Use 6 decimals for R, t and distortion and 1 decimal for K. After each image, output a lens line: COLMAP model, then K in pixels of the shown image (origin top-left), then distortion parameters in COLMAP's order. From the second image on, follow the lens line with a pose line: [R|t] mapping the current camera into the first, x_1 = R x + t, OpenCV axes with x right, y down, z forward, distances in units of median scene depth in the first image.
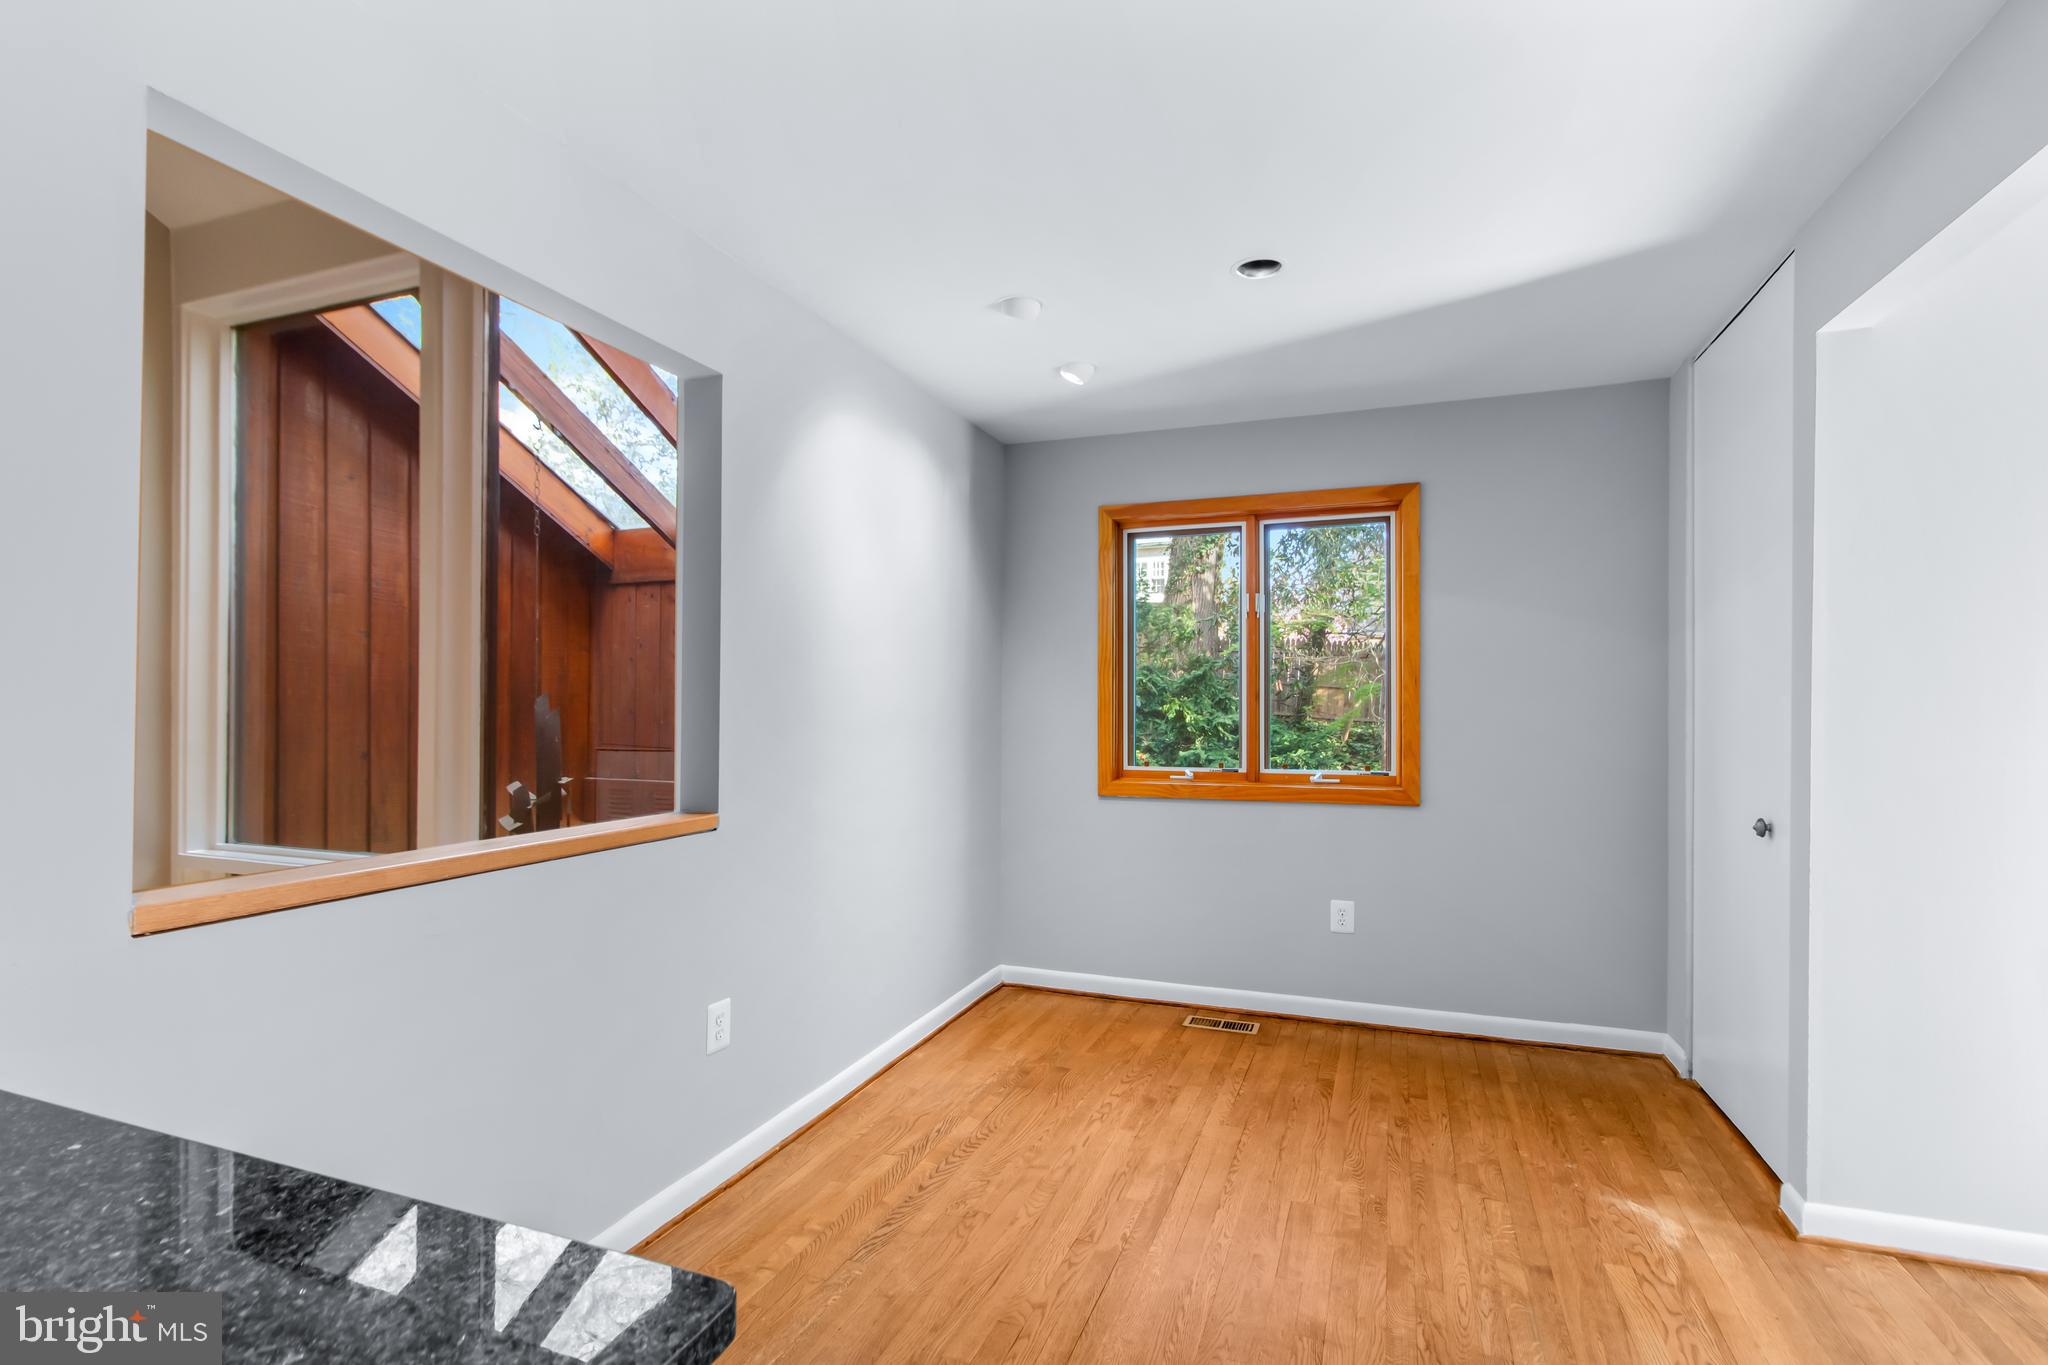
lens RADIAL K [[961.0, 0, 1026.1], [0, 961.0, 709.2], [0, 0, 1]] dist [0.001269, 0.000088]
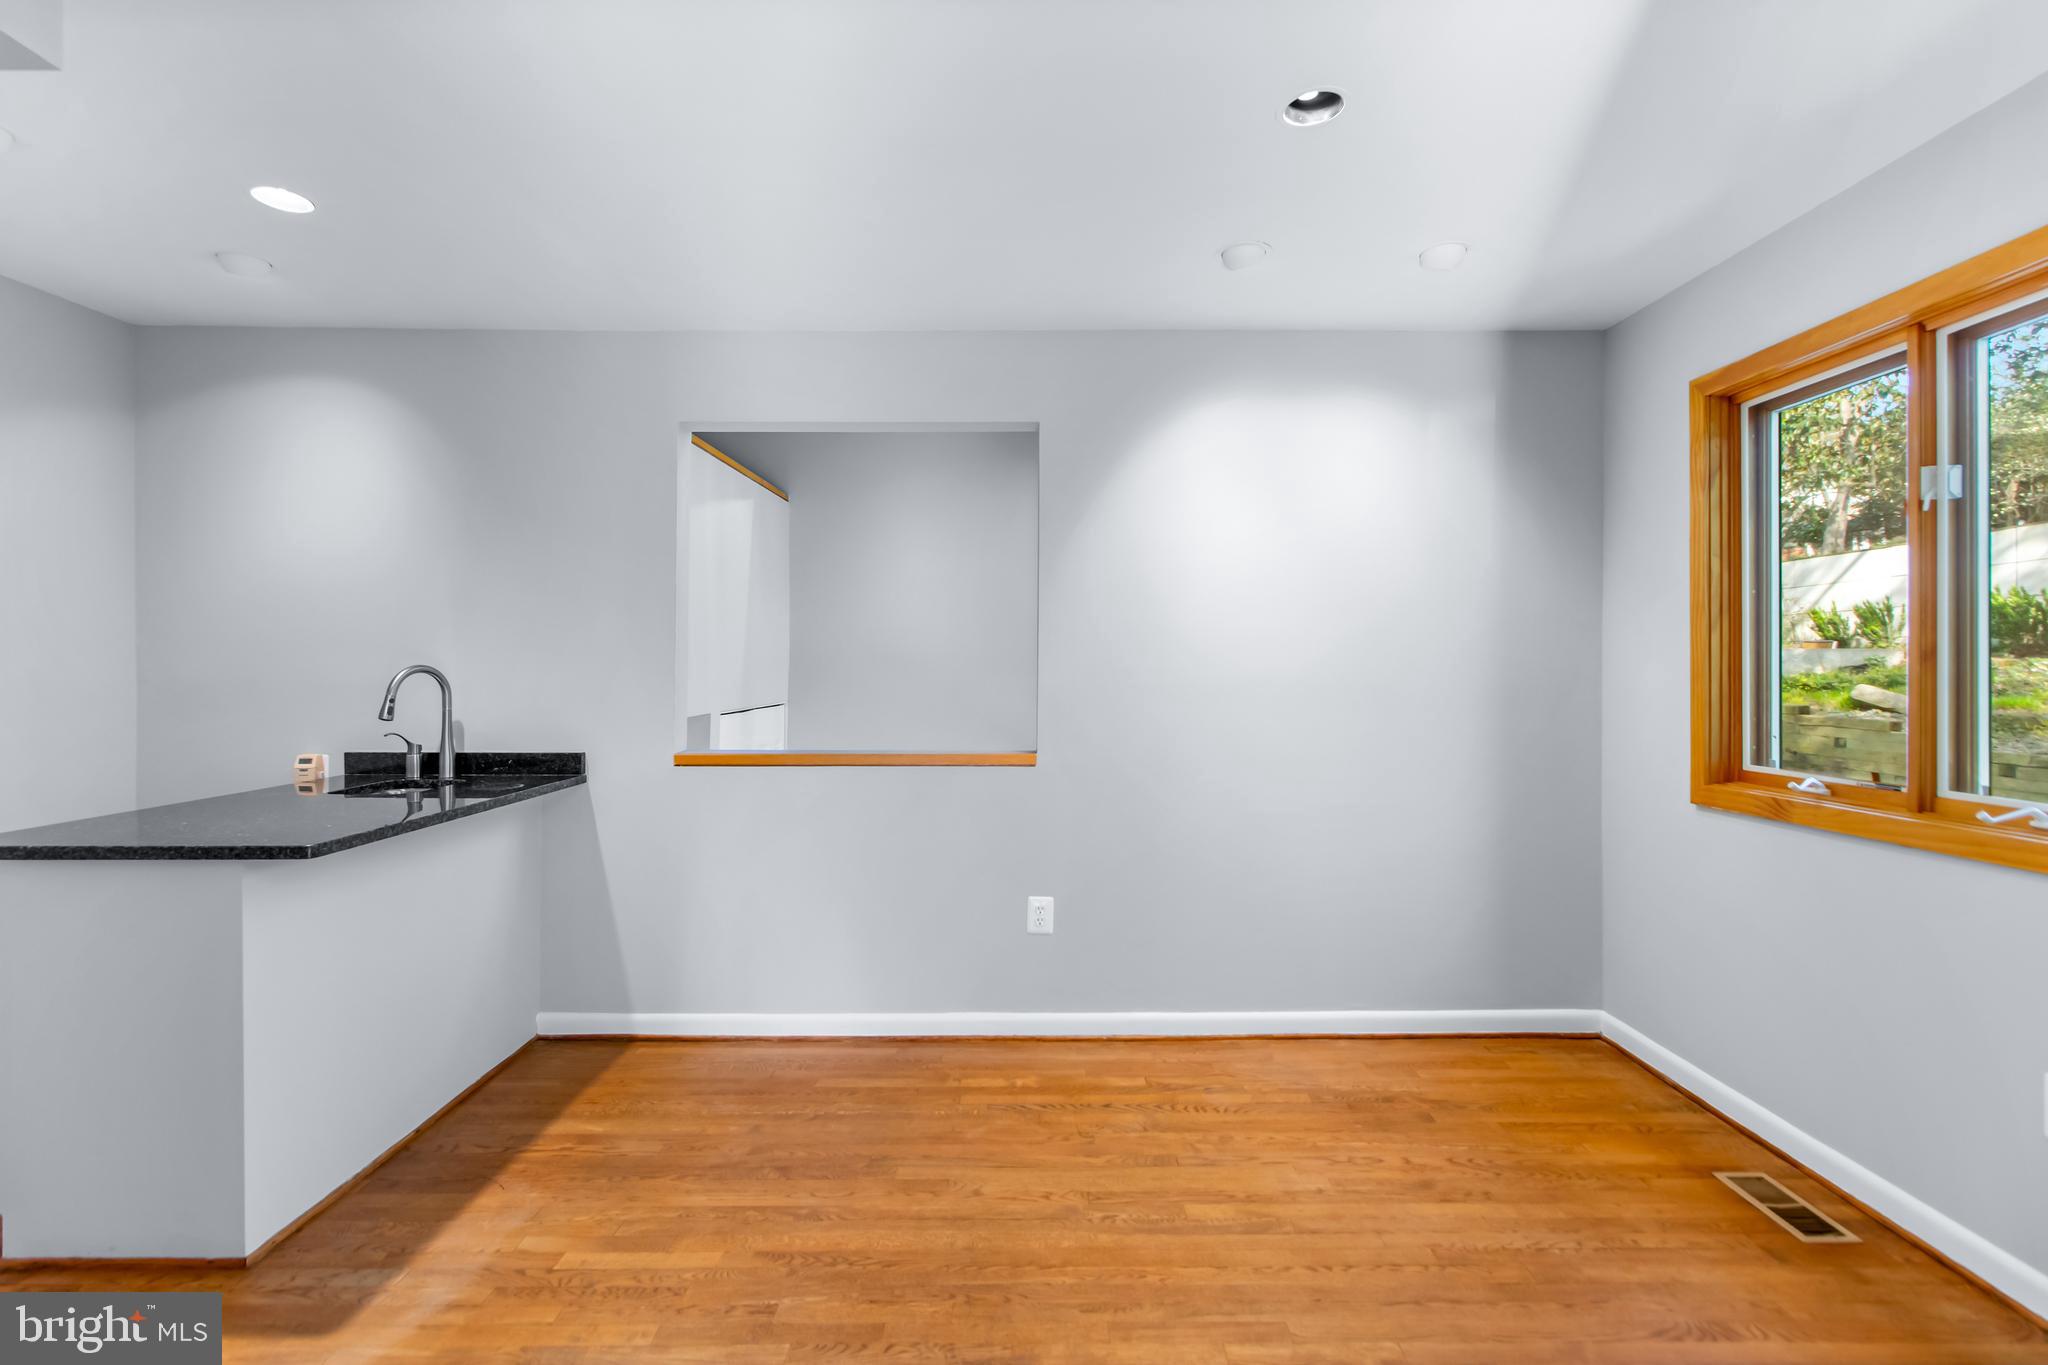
lens RADIAL K [[944.2, 0, 1029.0], [0, 944.2, 658.9], [0, 0, 1]] dist [-0.000711, -0.000554]
pose [[0.349536, -0.011387, -0.936854, 0.699648], [-0.001710, 0.999917, -0.012792, -0.005018], [0.936921, 0.006074, 0.349487, 0.414676]]
